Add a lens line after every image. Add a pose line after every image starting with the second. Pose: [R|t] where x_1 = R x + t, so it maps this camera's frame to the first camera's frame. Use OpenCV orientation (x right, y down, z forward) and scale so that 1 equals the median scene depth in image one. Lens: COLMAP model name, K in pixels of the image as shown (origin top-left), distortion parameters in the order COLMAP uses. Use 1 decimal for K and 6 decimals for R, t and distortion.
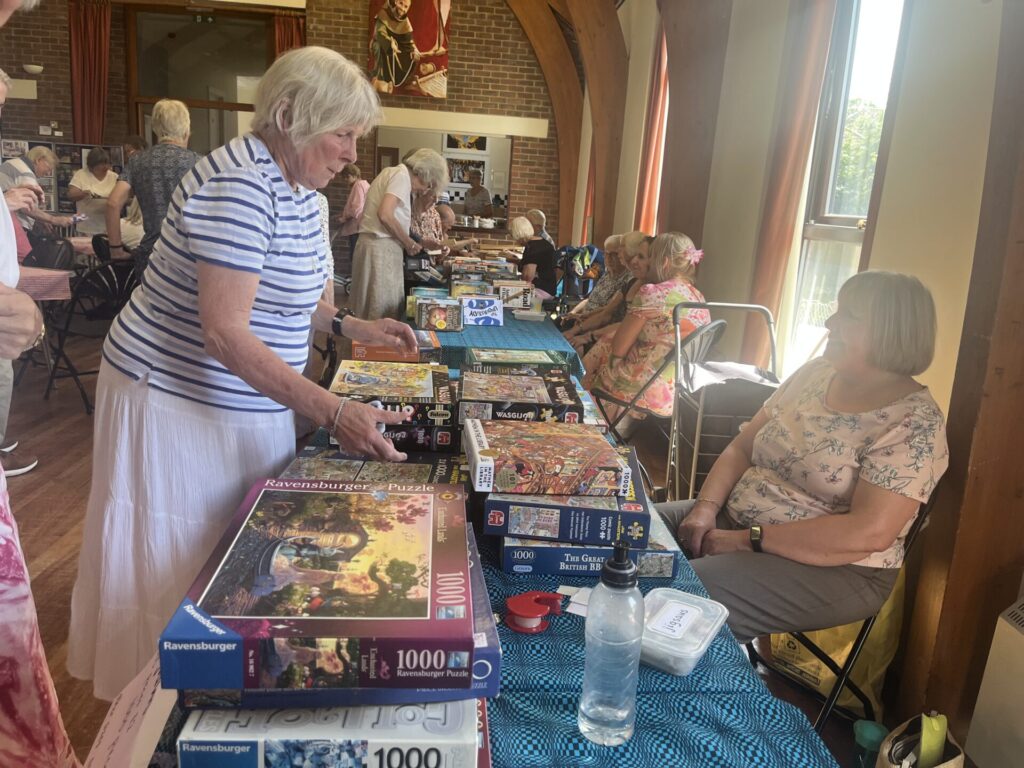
lens RADIAL K [[769.5, 0, 509.4], [0, 769.5, 379.7], [0, 0, 1]] dist [0.052986, -0.085215]
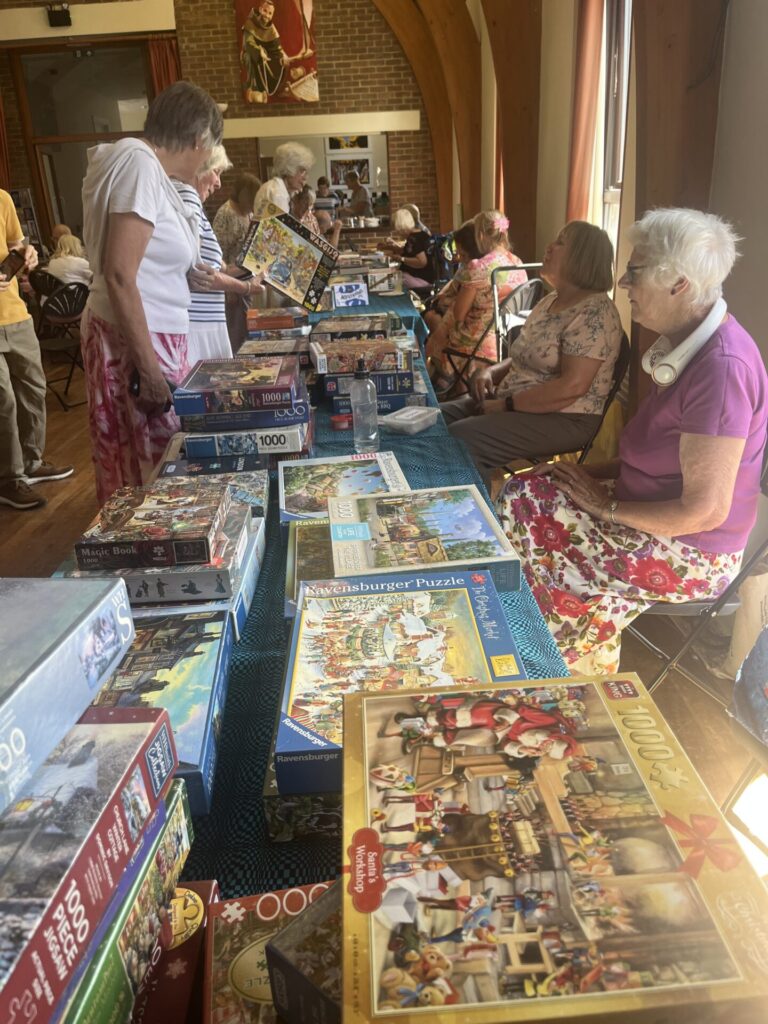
lens RADIAL K [[769.5, 0, 388.8], [0, 769.5, 520.1], [0, 0, 1]] dist [0.052986, -0.085215]
pose [[0.993295, -0.093214, -0.068381, 0.031694], [0.103296, 0.981217, 0.162919, 0.029736], [0.051910, -0.168890, 0.984267, -0.121623]]
